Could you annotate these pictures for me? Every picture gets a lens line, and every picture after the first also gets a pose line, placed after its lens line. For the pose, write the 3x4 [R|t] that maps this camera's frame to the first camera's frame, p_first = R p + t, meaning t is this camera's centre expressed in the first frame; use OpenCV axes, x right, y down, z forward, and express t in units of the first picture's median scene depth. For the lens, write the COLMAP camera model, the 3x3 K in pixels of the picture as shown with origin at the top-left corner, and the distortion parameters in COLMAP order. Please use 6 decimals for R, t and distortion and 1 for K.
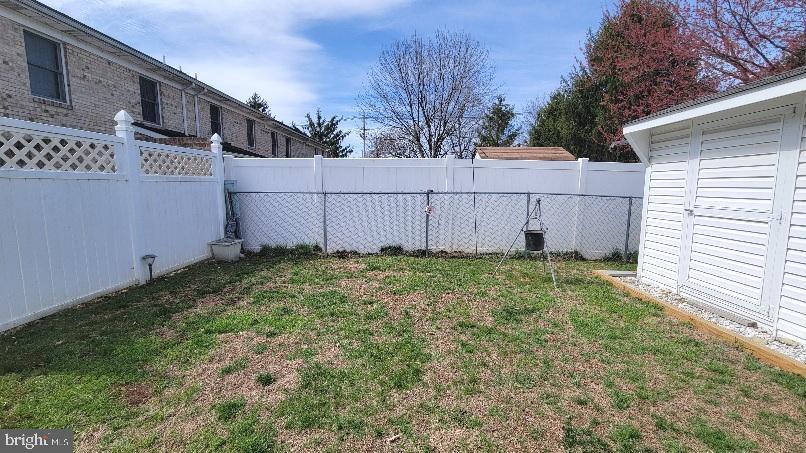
lens RADIAL K [[327.8, 0, 409.8], [0, 327.8, 223.7], [0, 0, 1]] dist [-0.001498, 0.000017]
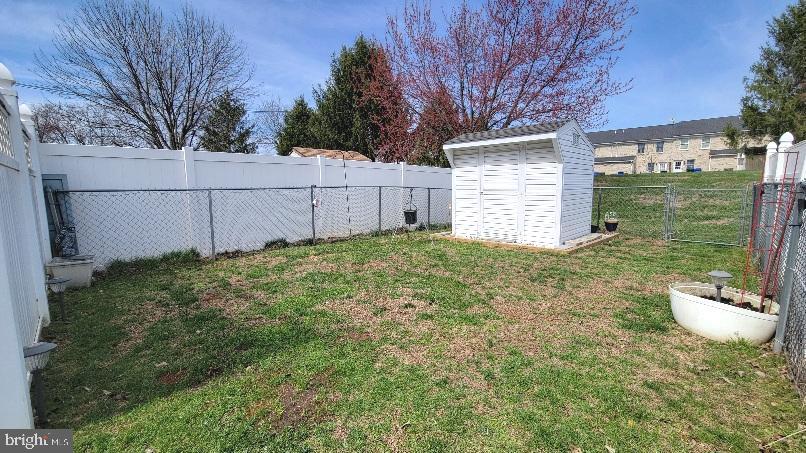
lens RADIAL K [[330.0, 0, 408.9], [0, 330.0, 221.2], [0, 0, 1]] dist [0.000821, 0.000062]
pose [[0.685229, -0.089483, 0.722810, -0.545804], [0.095582, 0.994889, 0.032553, 0.015586], [-0.722029, 0.046781, 0.690280, -0.022716]]
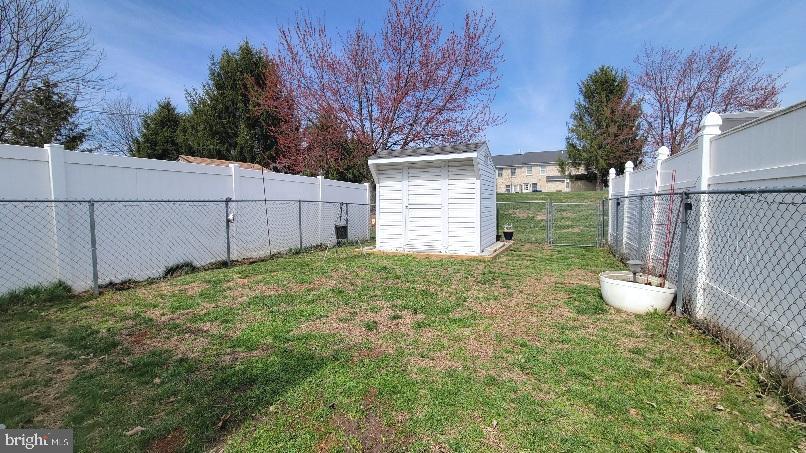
lens RADIAL K [[327.8, 0, 409.8], [0, 327.8, 223.7], [0, 0, 1]] dist [-0.001498, 0.000017]
pose [[0.390241, -0.065789, 0.918359, -0.628357], [0.115589, 0.993053, 0.022022, 0.014781], [-0.913428, 0.097558, 0.395135, 0.120305]]
